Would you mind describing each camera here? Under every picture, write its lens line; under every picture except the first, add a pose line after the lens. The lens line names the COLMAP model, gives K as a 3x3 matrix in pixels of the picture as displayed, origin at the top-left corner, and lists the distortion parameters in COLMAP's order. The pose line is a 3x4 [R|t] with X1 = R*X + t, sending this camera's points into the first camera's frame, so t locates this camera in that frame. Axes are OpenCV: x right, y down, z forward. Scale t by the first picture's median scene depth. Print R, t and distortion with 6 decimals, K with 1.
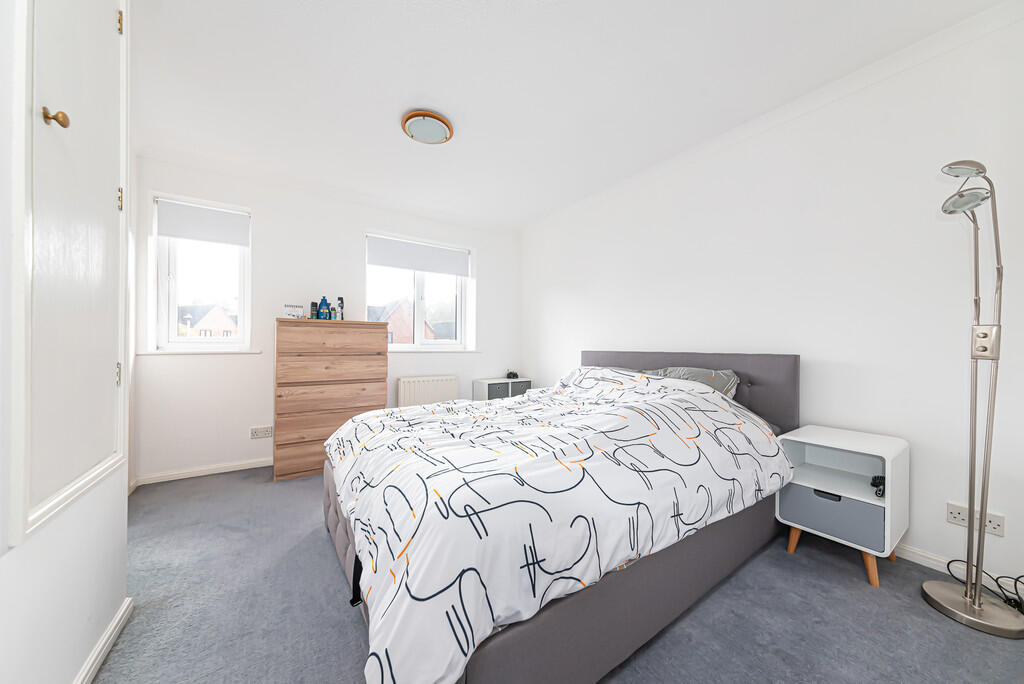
lens RADIAL K [[337.8, 0, 512.0], [0, 337.8, 342.0], [0, 0, 1]] dist [0.000077, 0.000007]
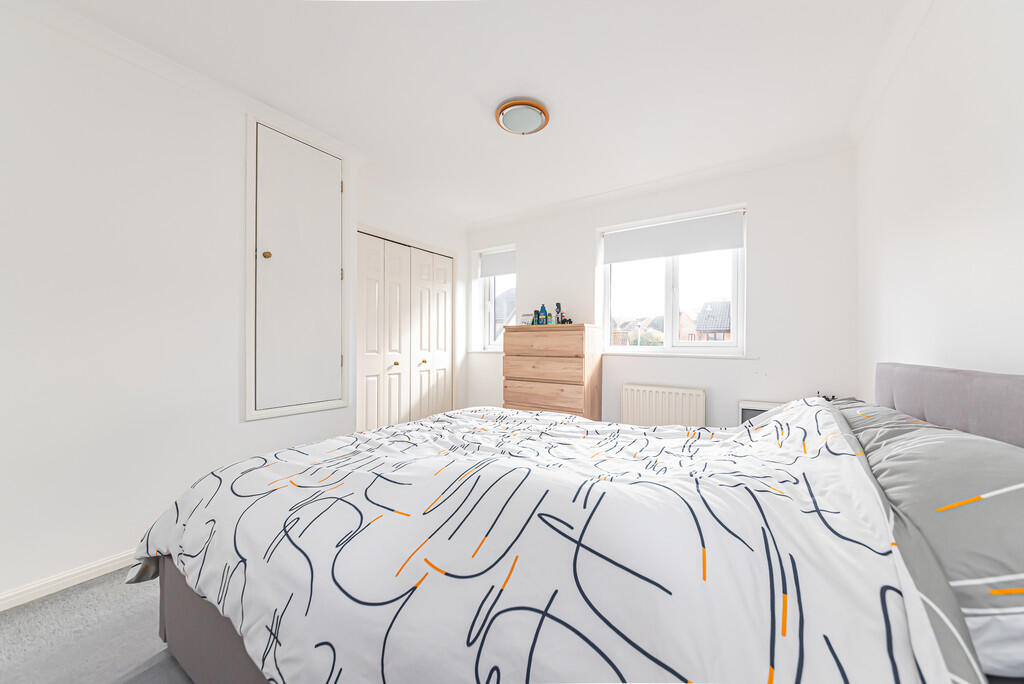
lens RADIAL K [[367.4, 0, 554.8], [0, 367.4, 343.3], [0, 0, 1]] dist [0.001779, 0.000091]
pose [[0.405325, -0.001573, -0.914171, 0.606806], [0.011060, 0.999934, 0.003183, -0.007276], [0.914106, -0.011401, 0.405315, 0.553098]]
